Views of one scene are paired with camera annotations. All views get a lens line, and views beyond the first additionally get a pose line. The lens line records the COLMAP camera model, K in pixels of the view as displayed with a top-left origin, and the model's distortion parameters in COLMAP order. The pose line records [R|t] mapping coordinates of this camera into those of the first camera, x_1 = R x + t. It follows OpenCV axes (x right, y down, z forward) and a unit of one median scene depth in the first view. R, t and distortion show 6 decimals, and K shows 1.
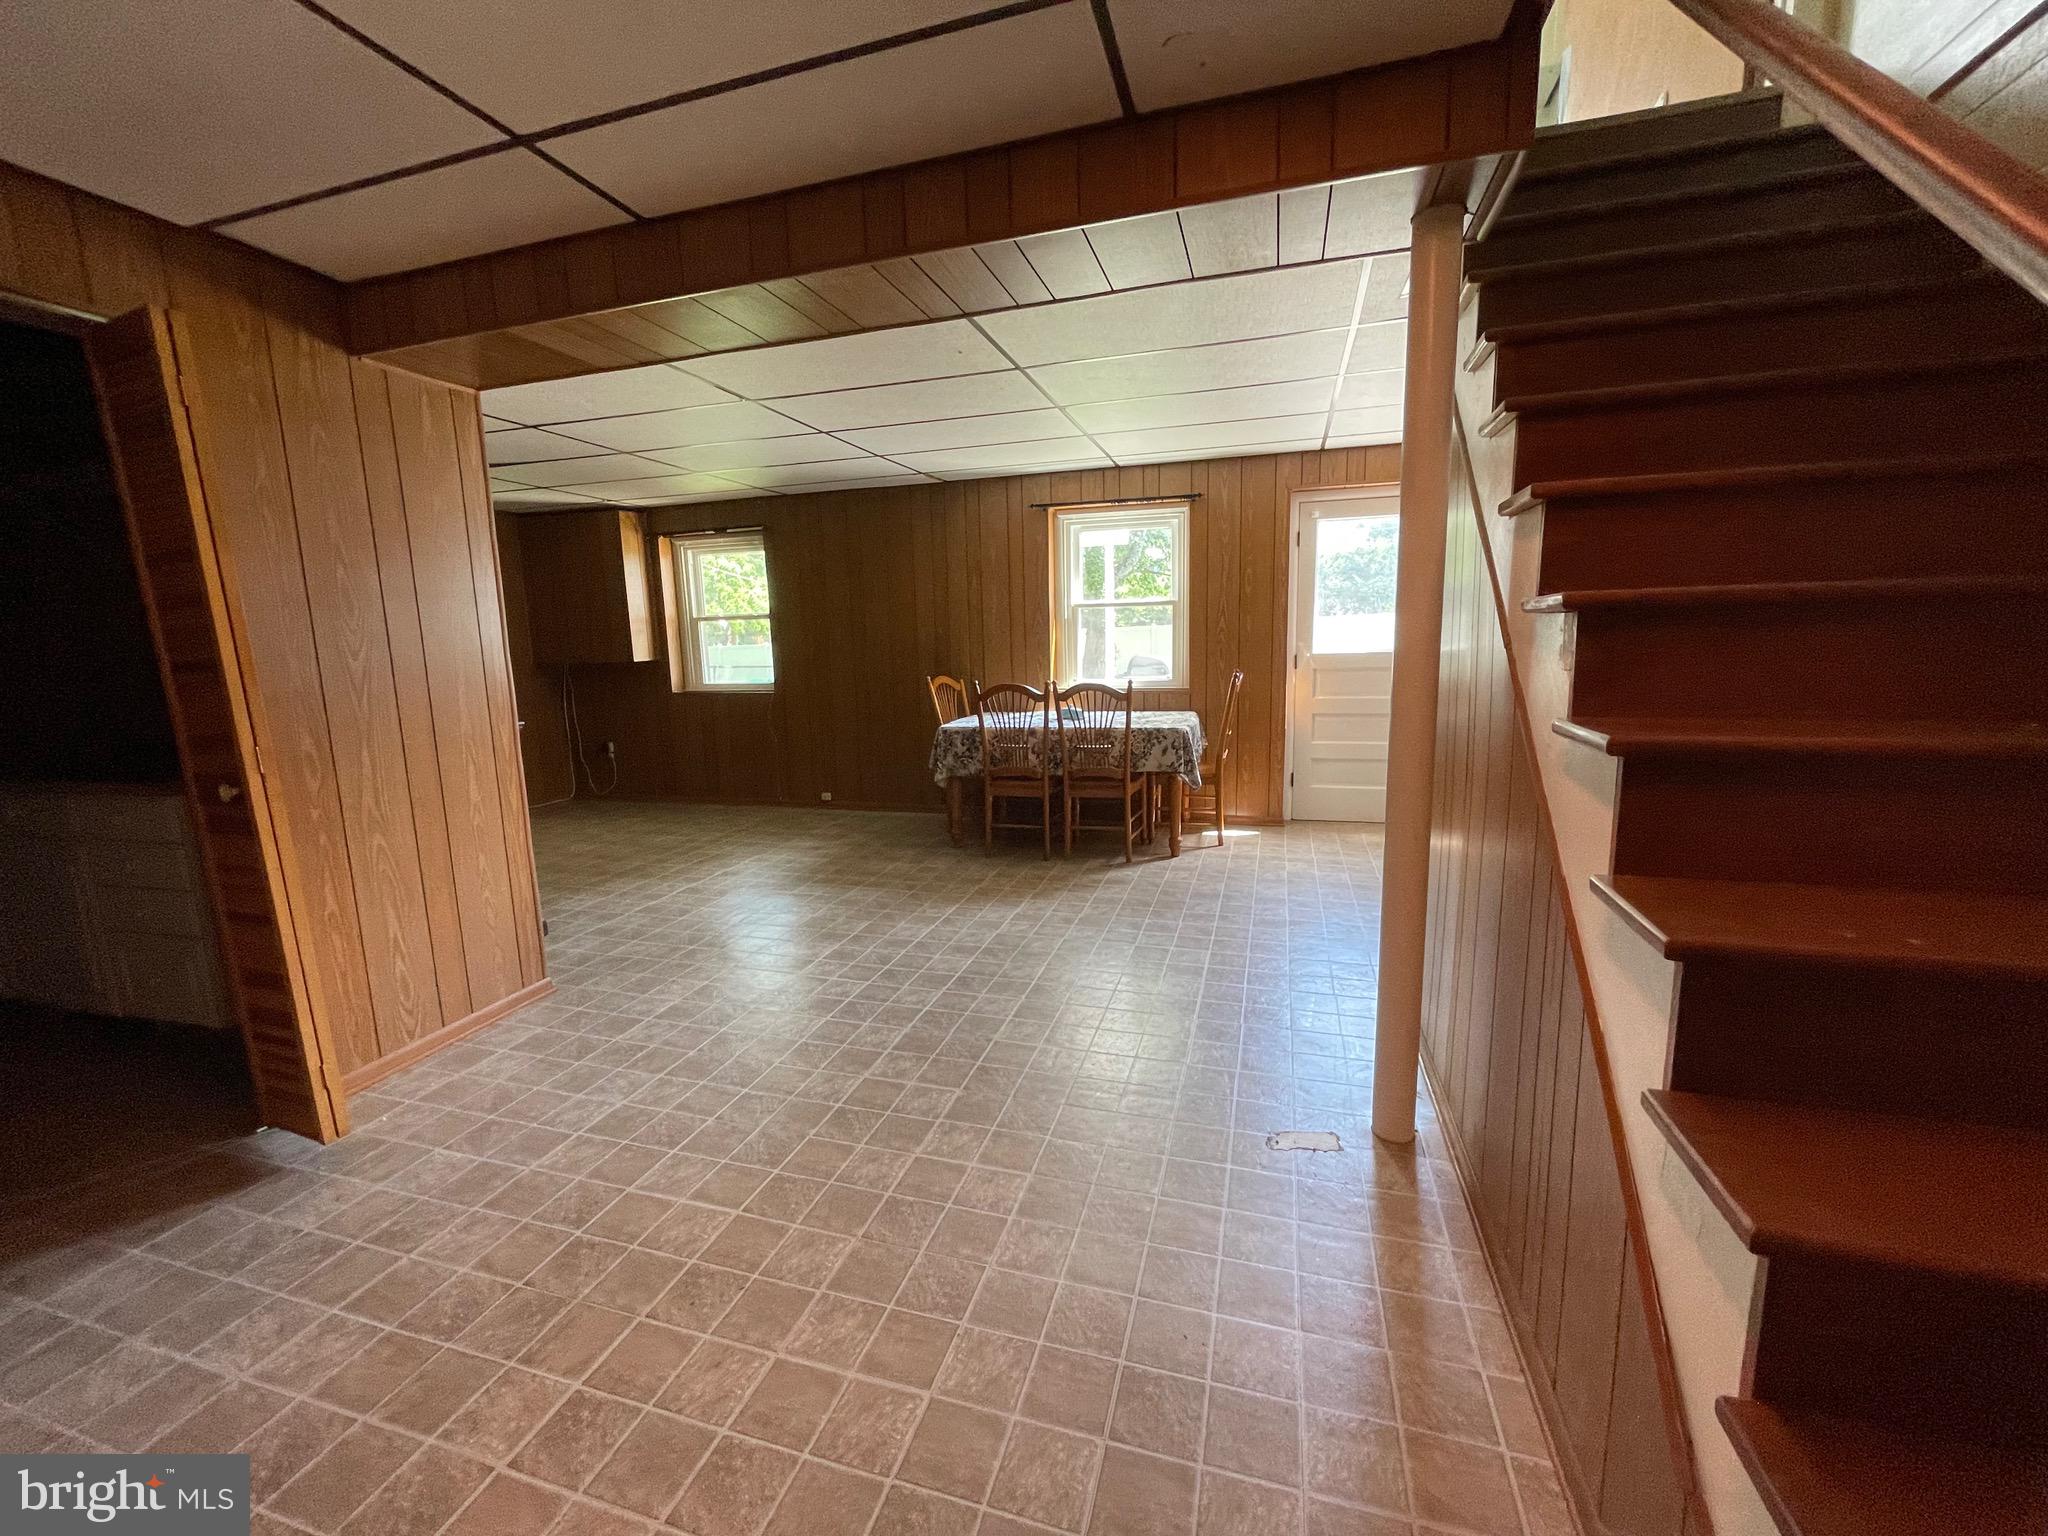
lens RADIAL K [[835.8, 0, 1024.0], [0, 835.8, 768.0], [0, 0, 1]] dist [0.006314, -0.000327]
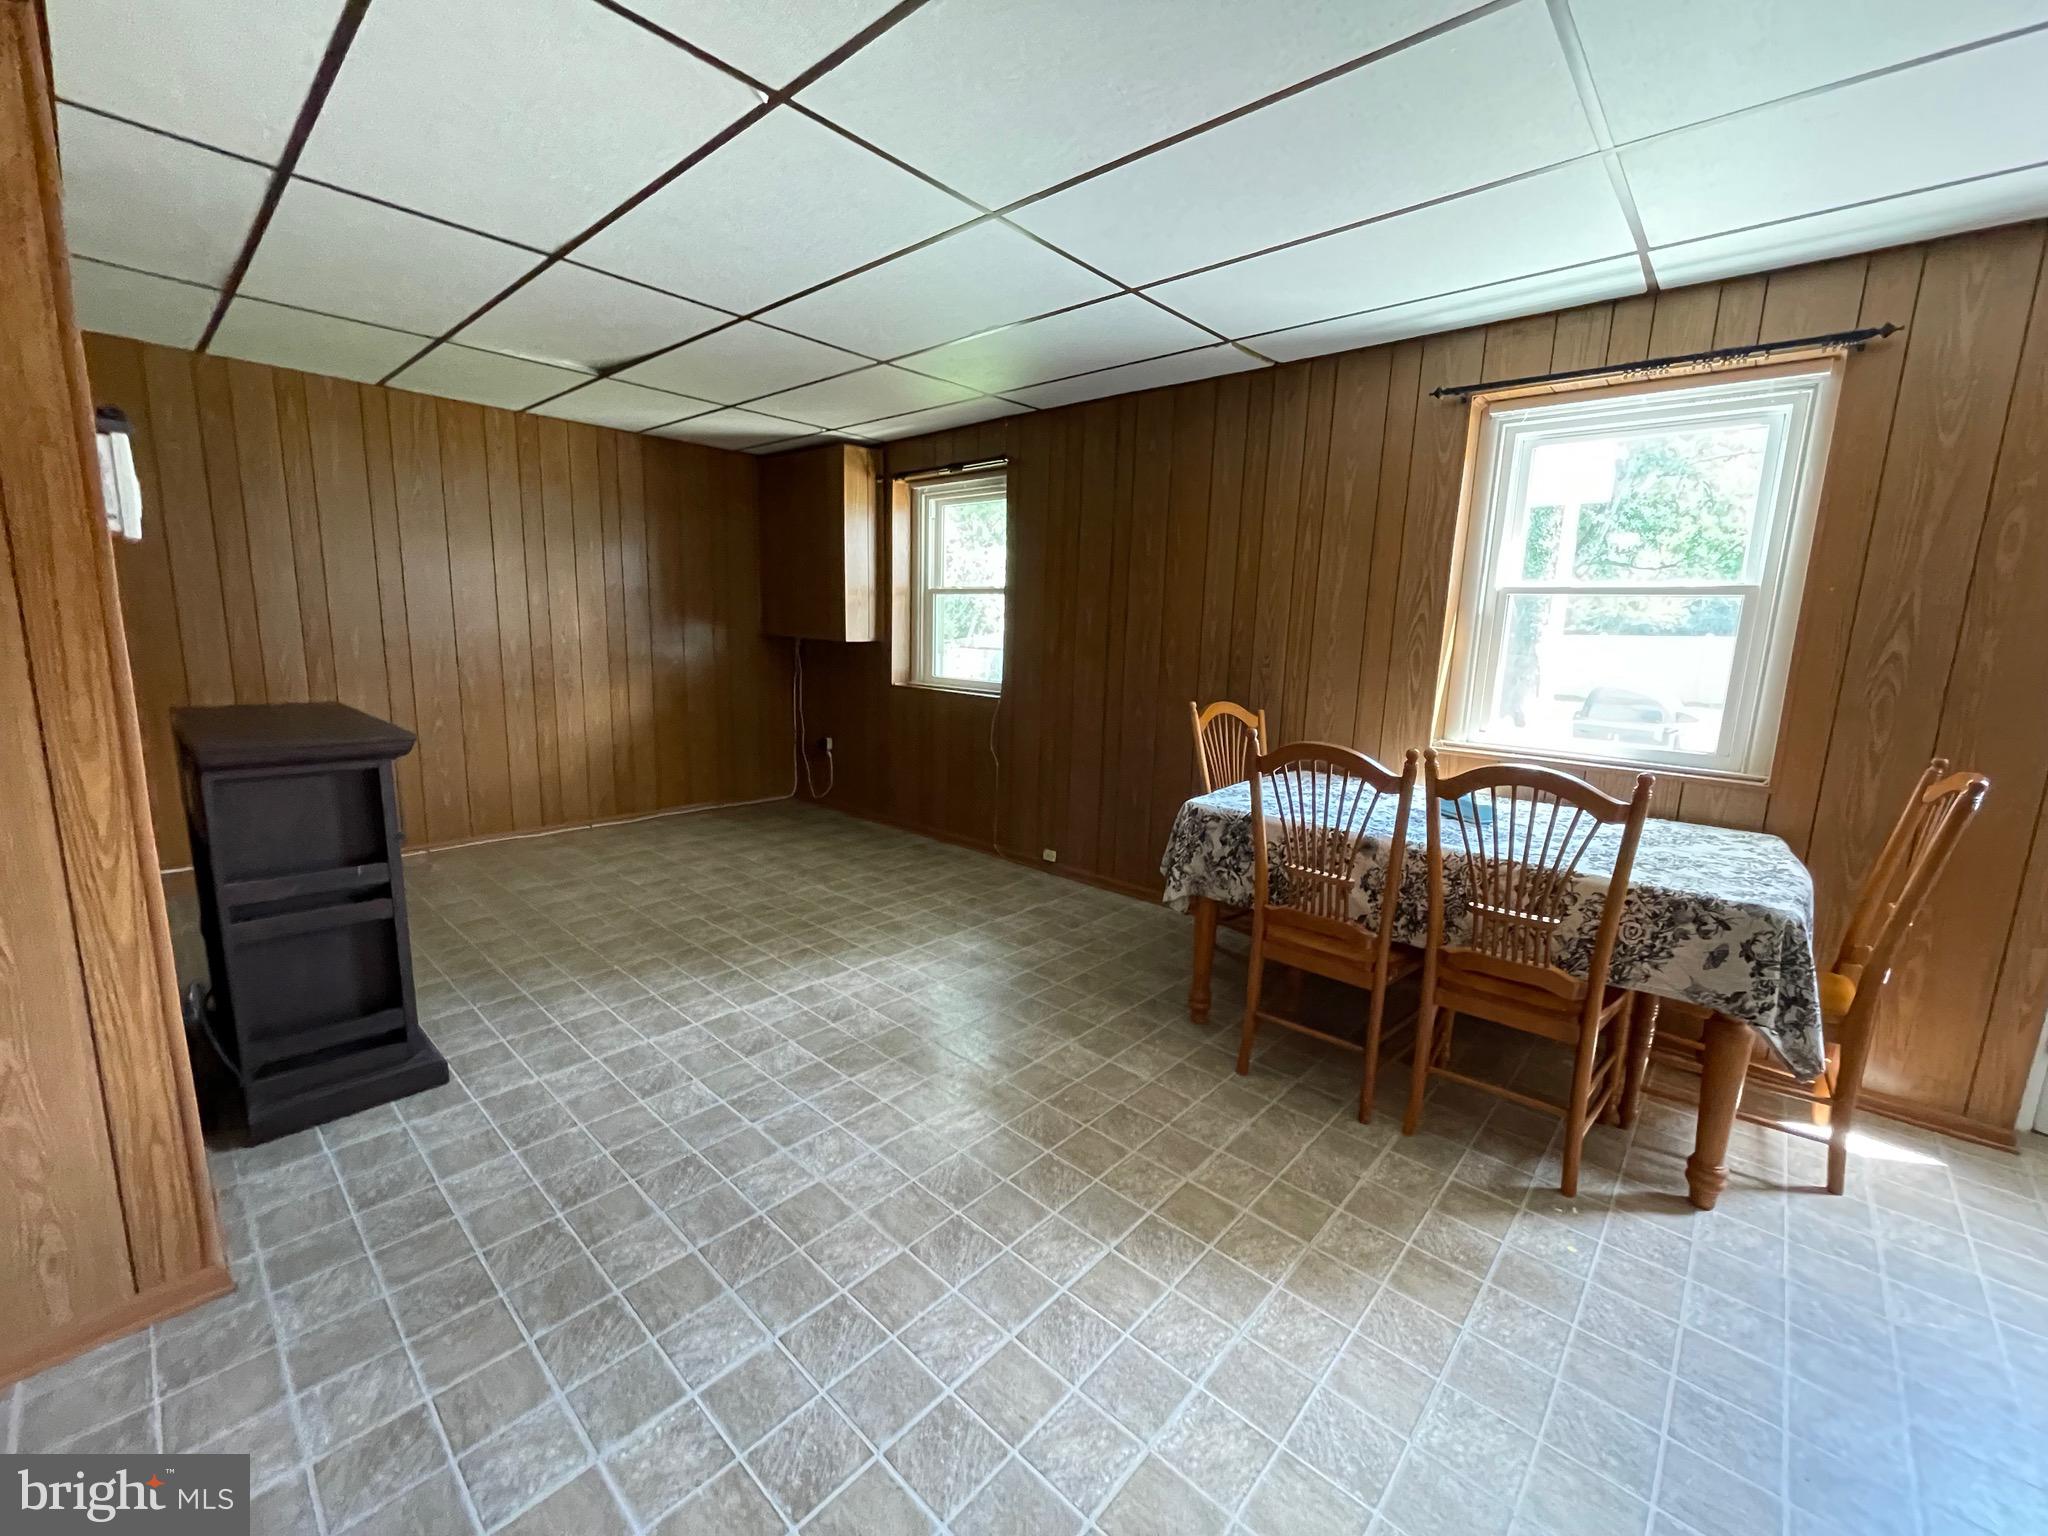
lens RADIAL K [[835.8, 0, 1024.0], [0, 835.8, 768.0], [0, 0, 1]] dist [0.006314, -0.000327]
pose [[0.903265, 0.126767, -0.409930, 0.022361], [-0.122469, 0.991788, 0.036844, -0.077499], [0.411234, 0.016924, 0.911373, 0.466352]]
